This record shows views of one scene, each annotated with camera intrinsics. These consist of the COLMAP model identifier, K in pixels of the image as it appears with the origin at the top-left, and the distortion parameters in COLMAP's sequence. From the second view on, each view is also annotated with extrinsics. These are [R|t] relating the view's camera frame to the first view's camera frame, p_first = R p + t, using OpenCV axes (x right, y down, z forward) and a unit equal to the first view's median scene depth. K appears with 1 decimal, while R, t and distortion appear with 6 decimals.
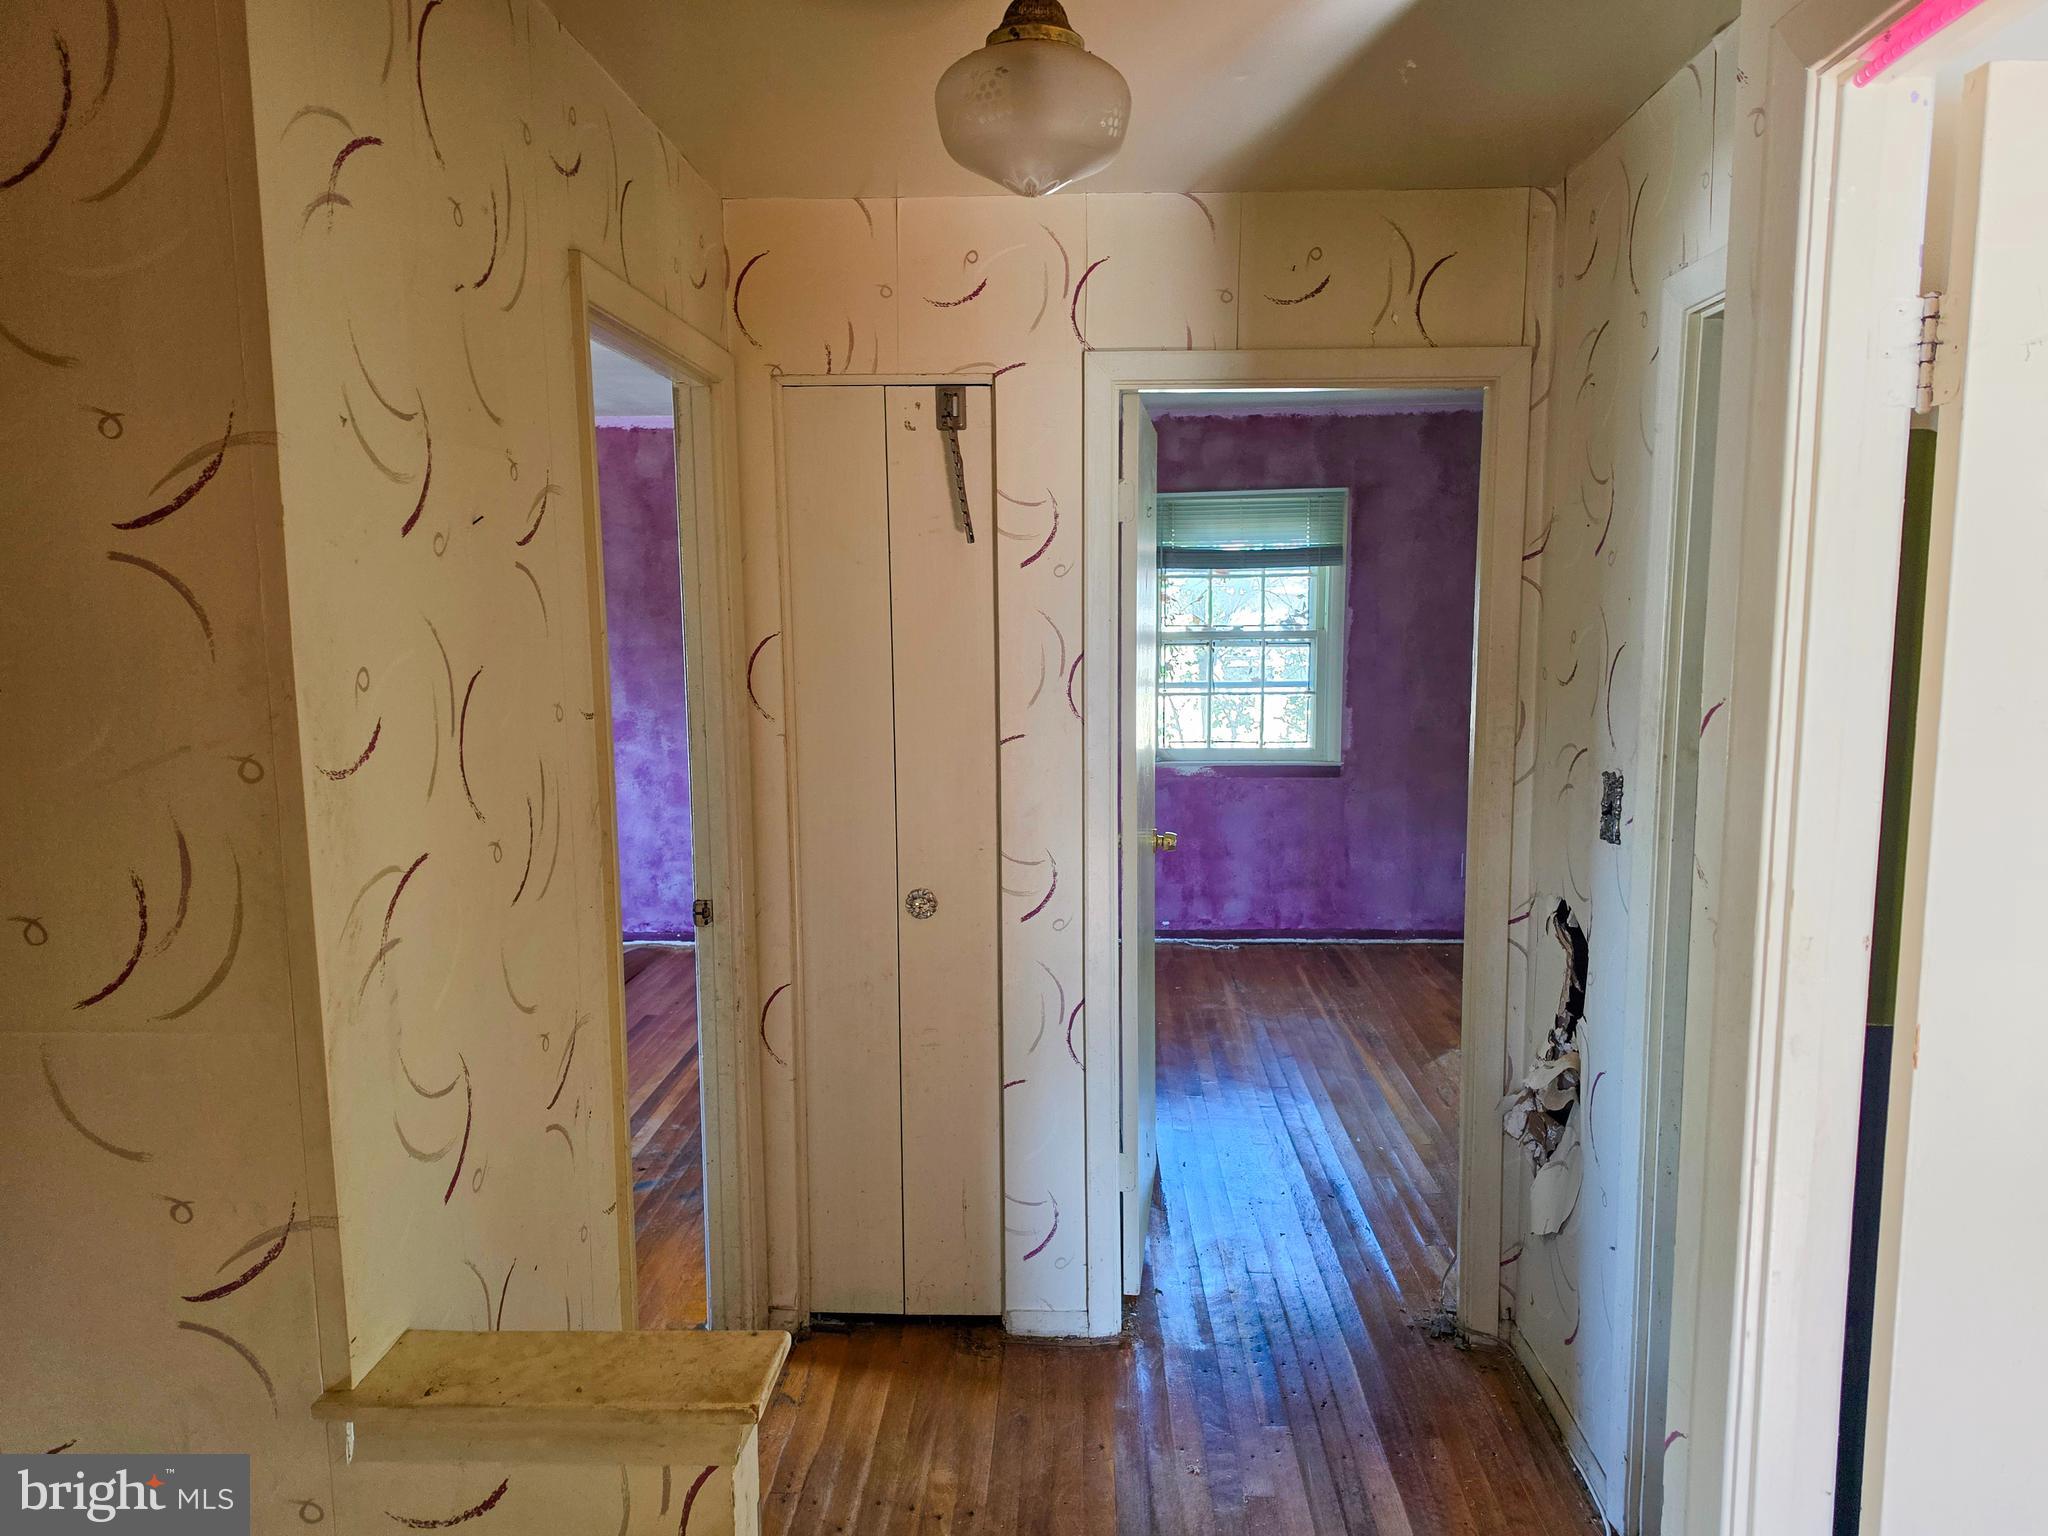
lens RADIAL K [[1436.1, 0, 1027.0], [0, 1436.1, 783.8], [0, 0, 1]] dist [0.109706, -0.116741]
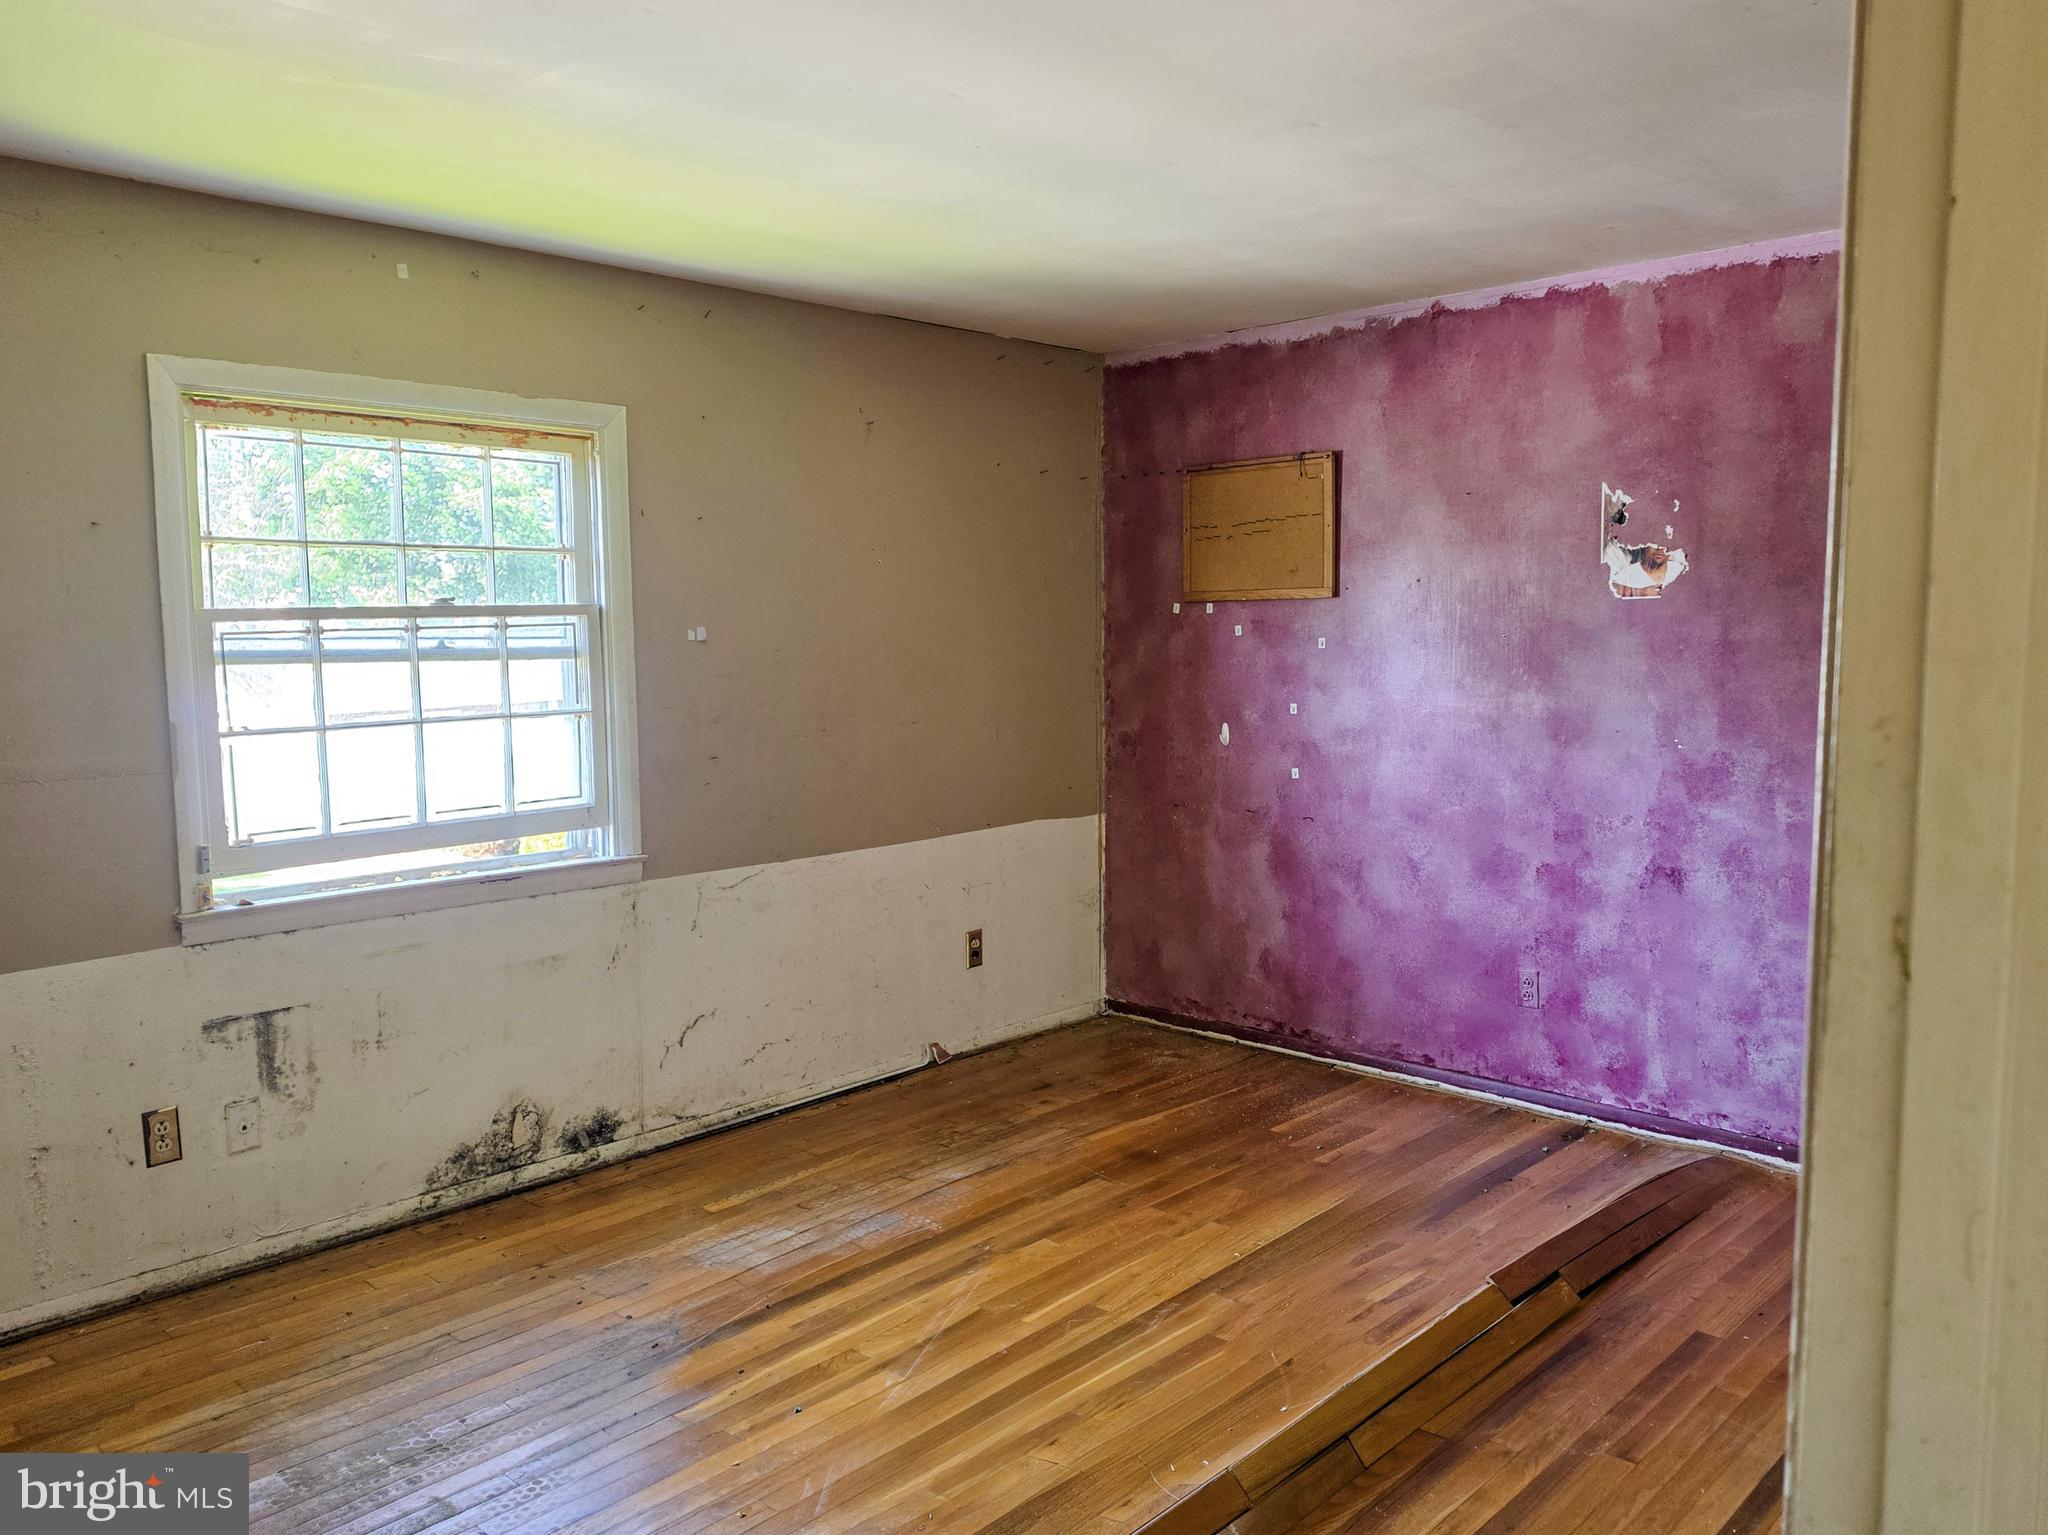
lens RADIAL K [[1513.6, 0, 1032.9], [0, 1513.6, 776.6], [0, 0, 1]] dist [0.092234, -0.139822]
pose [[0.756457, 0.070753, -0.650205, -0.082935], [-0.083805, 0.996422, 0.010927, -0.023444], [0.648652, 0.046225, 0.759680, 0.353975]]
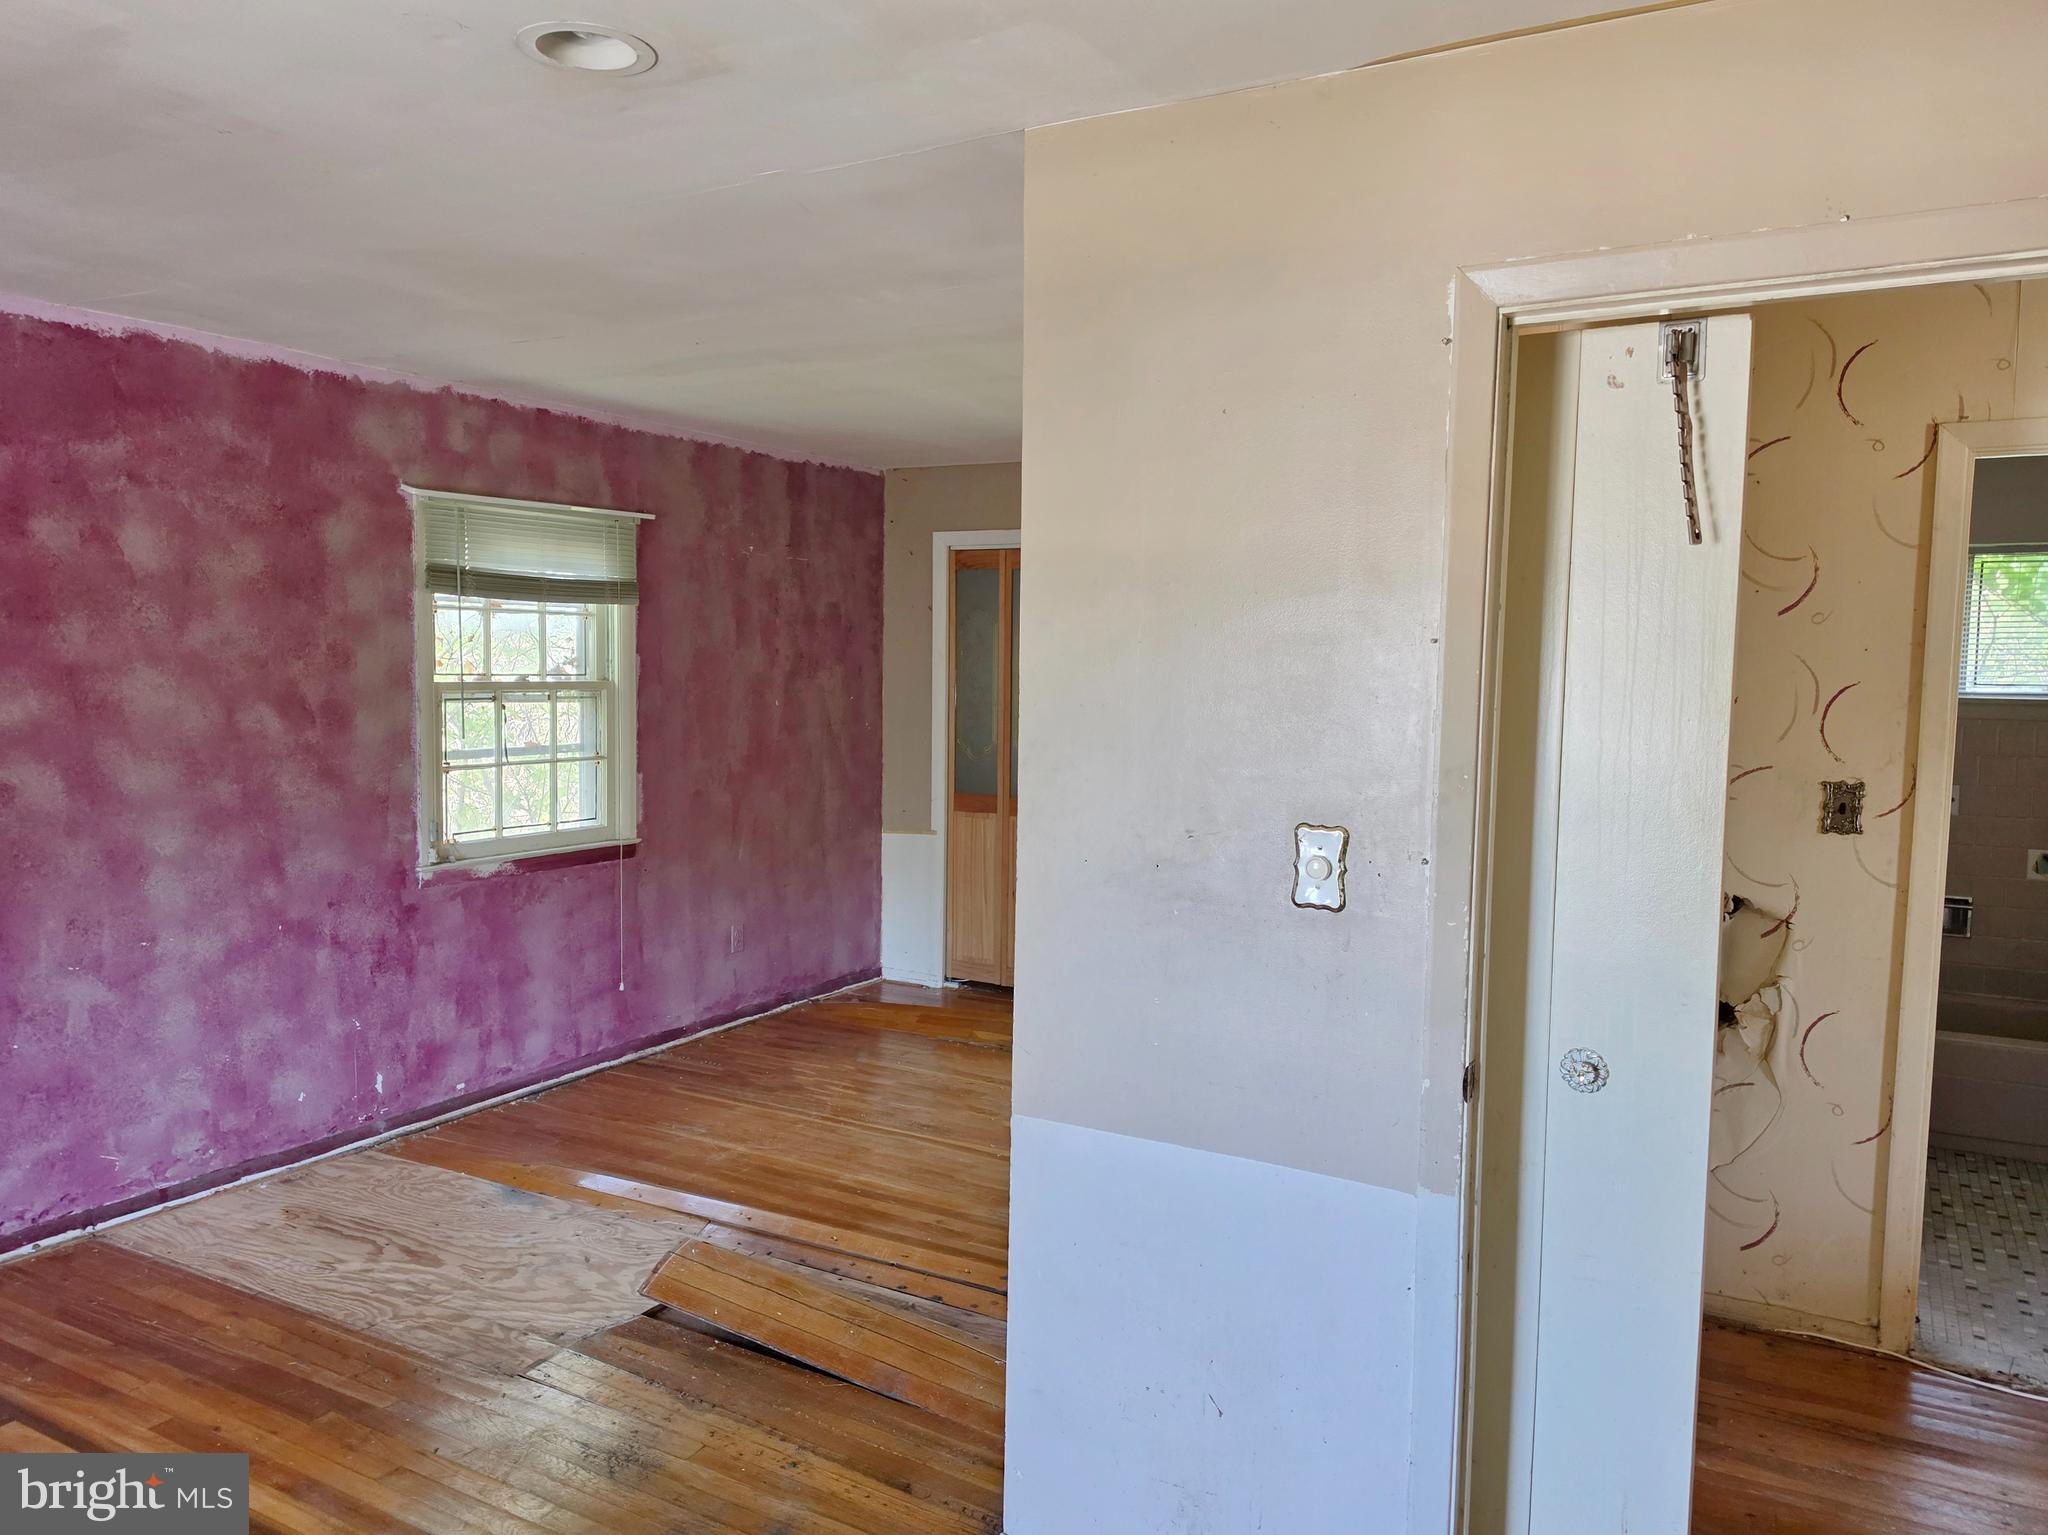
lens RADIAL K [[1484.8, 0, 1056.3], [0, 1484.8, 762.0], [0, 0, 1]] dist [0.091415, -0.117419]
pose [[0.445657, -0.050807, 0.893761, -0.440876], [0.099874, 0.994977, 0.006761, -0.040306], [-0.889615, 0.086250, 0.448493, 0.390147]]
